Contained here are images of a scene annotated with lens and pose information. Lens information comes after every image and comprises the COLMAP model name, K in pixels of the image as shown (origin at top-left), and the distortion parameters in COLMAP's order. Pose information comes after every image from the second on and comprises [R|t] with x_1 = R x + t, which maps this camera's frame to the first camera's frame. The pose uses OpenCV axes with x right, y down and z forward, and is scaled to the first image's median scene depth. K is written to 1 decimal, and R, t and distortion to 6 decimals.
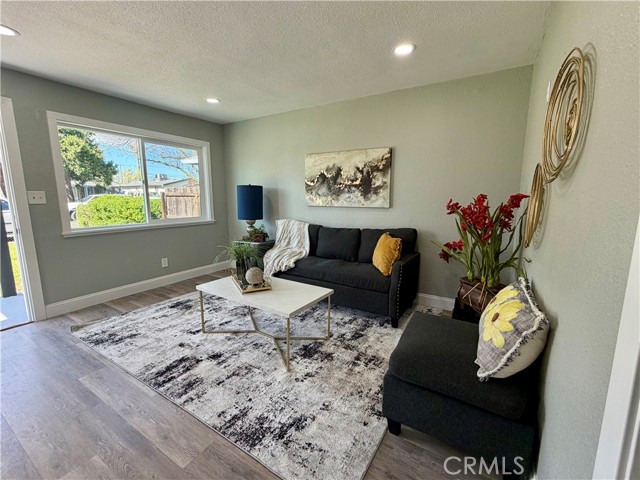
lens RADIAL K [[280.3, 0, 320.0], [0, 280.3, 240.0], [0, 0, 1]] dist [0.003201, 0.000493]
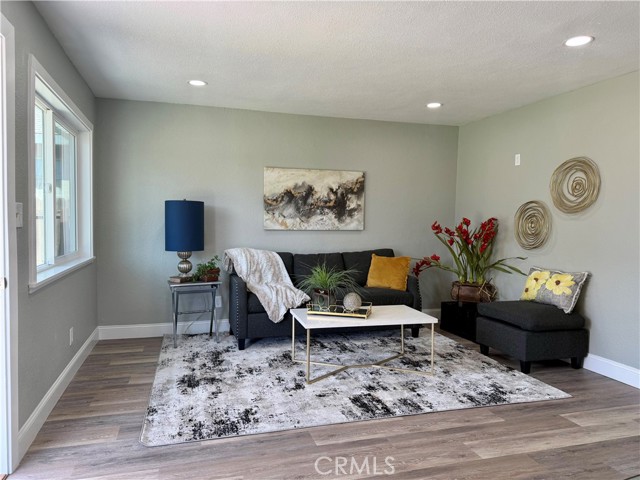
lens RADIAL K [[450.0, 0, 320.0], [0, 450.0, 240.0], [0, 0, 1]] dist [0.029075, -0.003414]
pose [[0.659357, -0.022259, 0.751500, -1.067464], [0.107919, 0.992012, -0.065304, 0.008179], [-0.744044, 0.124160, 0.656493, 0.062281]]
